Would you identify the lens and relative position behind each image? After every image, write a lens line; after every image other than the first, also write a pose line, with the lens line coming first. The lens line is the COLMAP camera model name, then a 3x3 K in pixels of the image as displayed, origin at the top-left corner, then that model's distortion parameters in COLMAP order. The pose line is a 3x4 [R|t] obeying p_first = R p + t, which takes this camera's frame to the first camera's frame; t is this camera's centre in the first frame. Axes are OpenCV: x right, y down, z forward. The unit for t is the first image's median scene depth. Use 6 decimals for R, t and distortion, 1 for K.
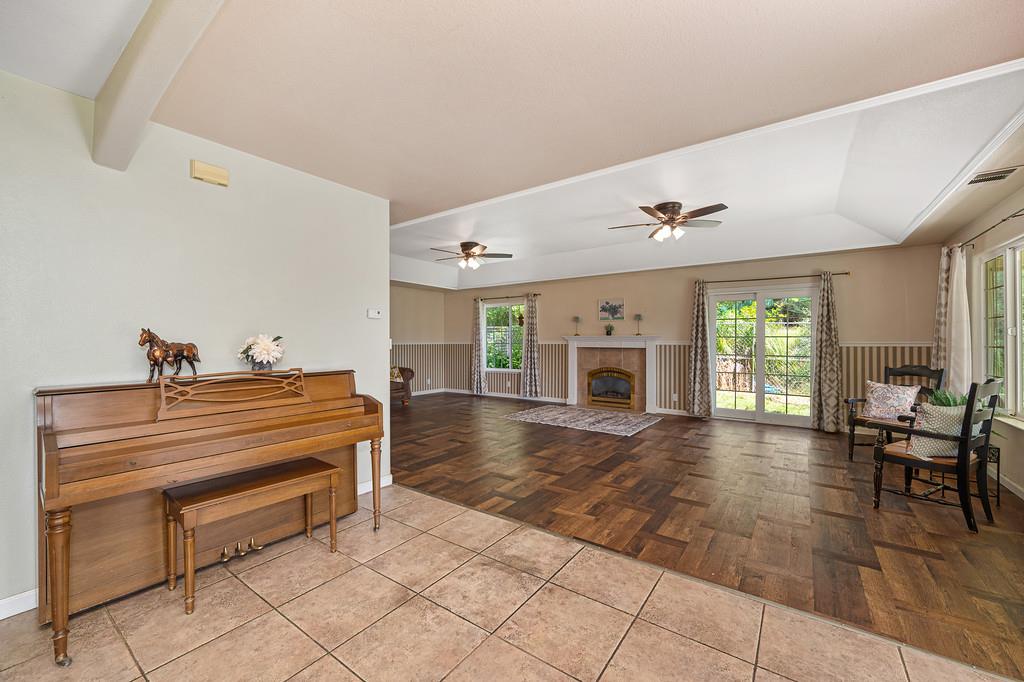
lens RADIAL K [[407.4, 0, 514.1], [0, 407.4, 342.0], [0, 0, 1]] dist [0.002561, 0.000100]
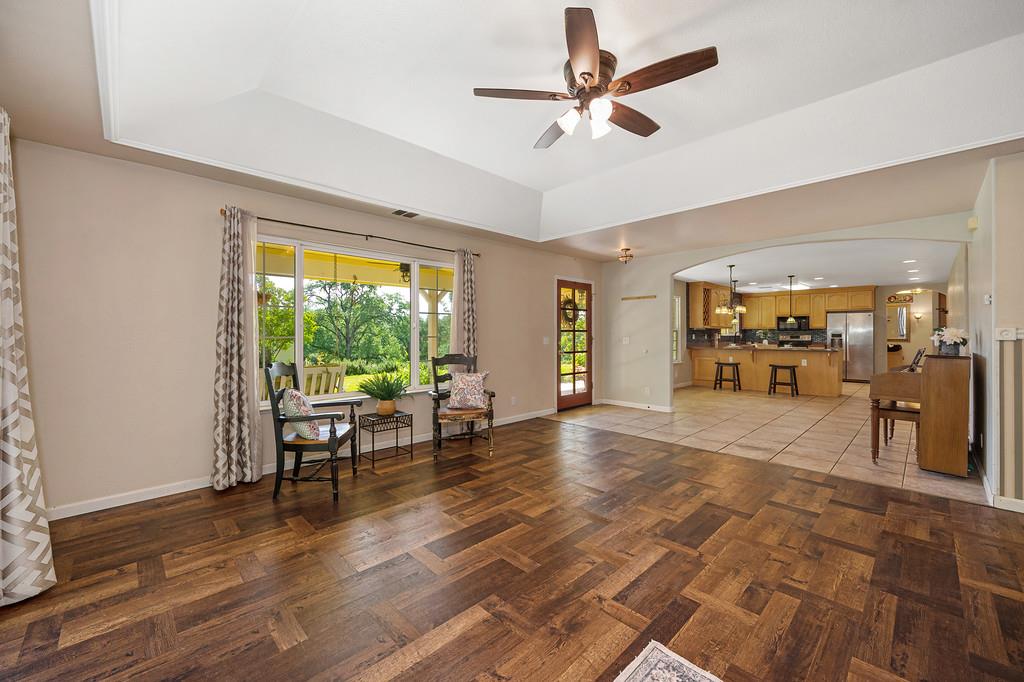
lens RADIAL K [[407.4, 0, 506.2], [0, 407.4, 337.2], [0, 0, 1]] dist [0.002561, 0.000100]
pose [[-0.981772, 0.000214, 0.190061, 0.469364], [0.000425, 0.999999, 0.001069, 0.007331], [-0.190060, 0.001130, -0.981772, 1.872589]]
